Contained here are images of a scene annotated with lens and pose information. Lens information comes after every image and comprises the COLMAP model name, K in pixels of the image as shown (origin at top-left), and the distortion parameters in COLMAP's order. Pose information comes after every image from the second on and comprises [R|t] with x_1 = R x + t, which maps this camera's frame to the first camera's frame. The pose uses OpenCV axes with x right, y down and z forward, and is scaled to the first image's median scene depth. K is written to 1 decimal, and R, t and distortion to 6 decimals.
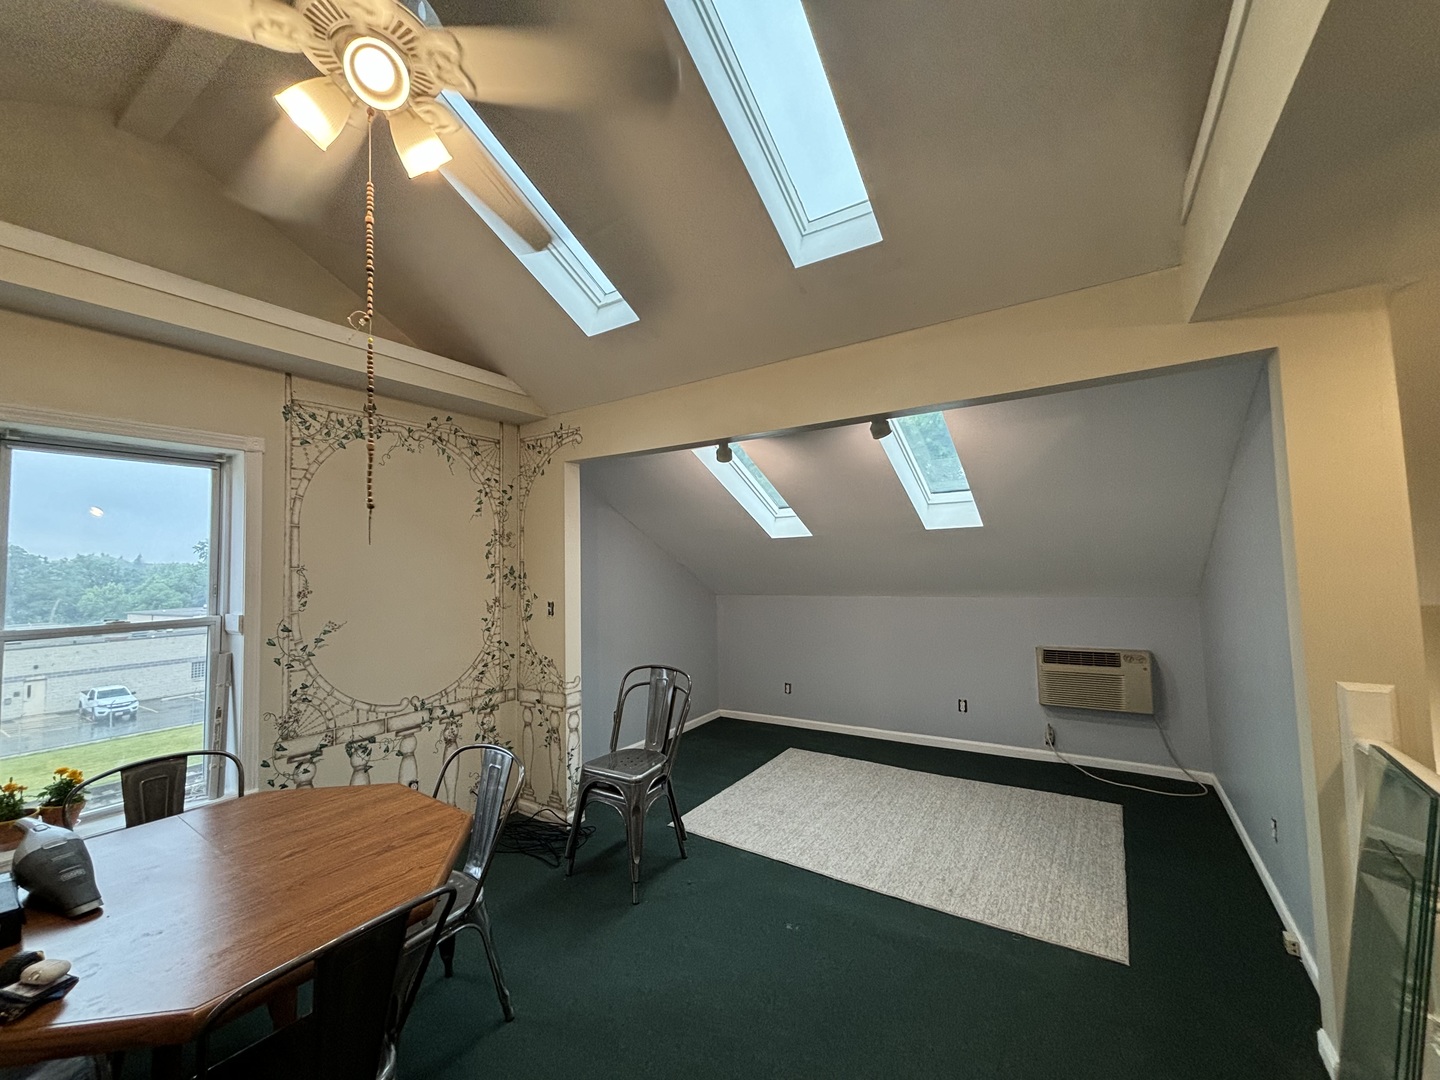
lens RADIAL K [[574.0, 0, 720.0], [0, 574.0, 534.0], [0, 0, 1]] dist [0.000010, 0.000059]
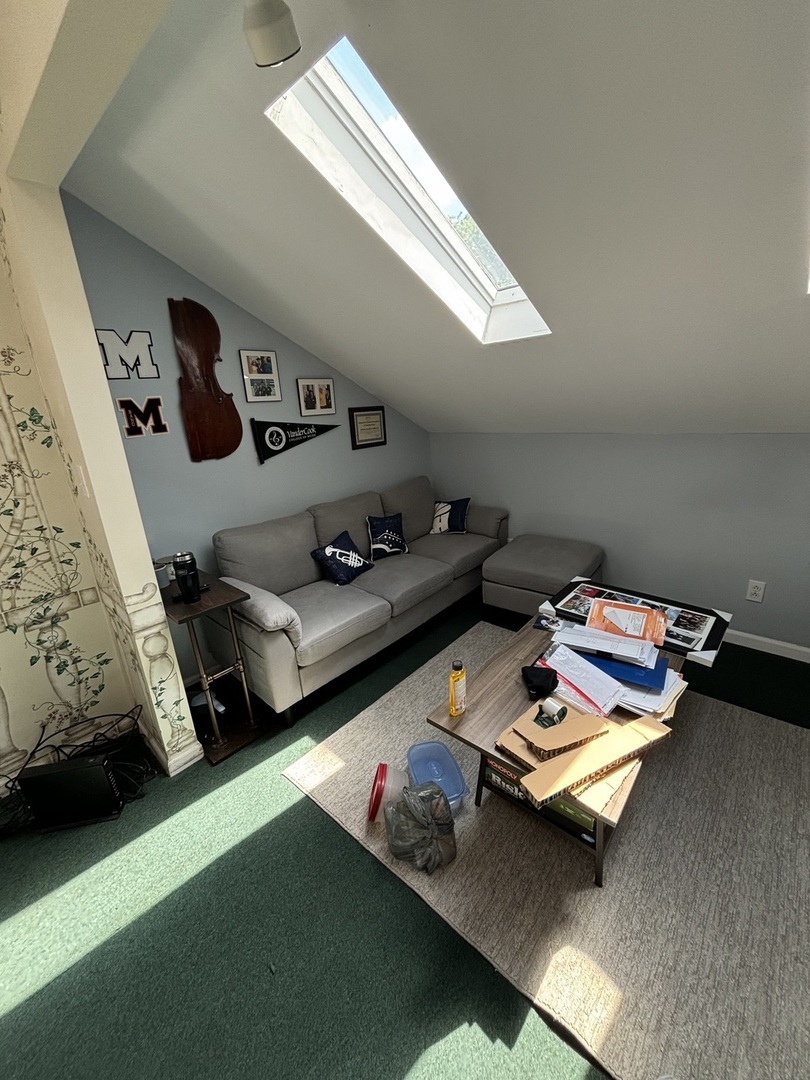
lens RADIAL K [[430.5, 0, 404.9], [0, 430.5, 535.2], [0, 0, 1]] dist [0.000010, 0.000059]
pose [[0.985488, 0.017662, -0.168821, 0.112934], [0.044006, 0.933983, 0.354597, 0.038861], [0.163939, -0.356881, 0.919652, 0.617997]]
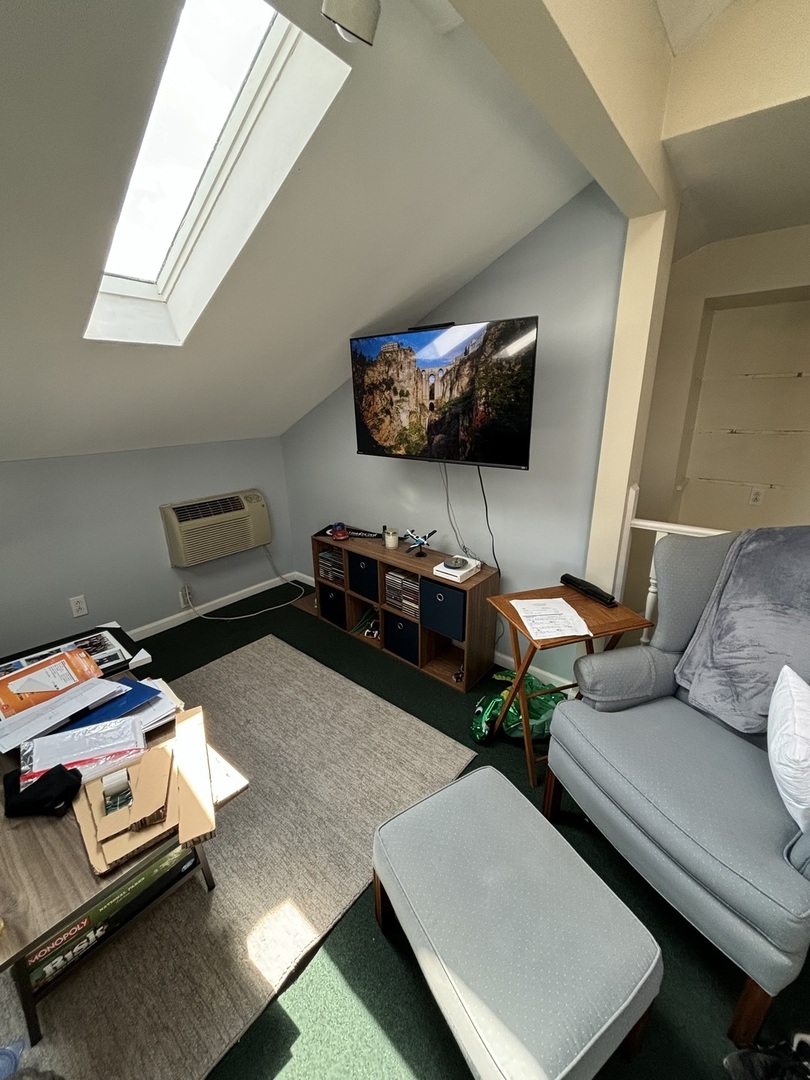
lens RADIAL K [[430.5, 0, 414.1], [0, 430.5, 540.2], [0, 0, 1]] dist [0.000010, 0.000059]
pose [[0.104892, -0.288131, 0.951829, -0.046638], [-0.051592, 0.954243, 0.294547, 0.042634], [-0.993144, -0.080003, 0.085228, 0.697982]]
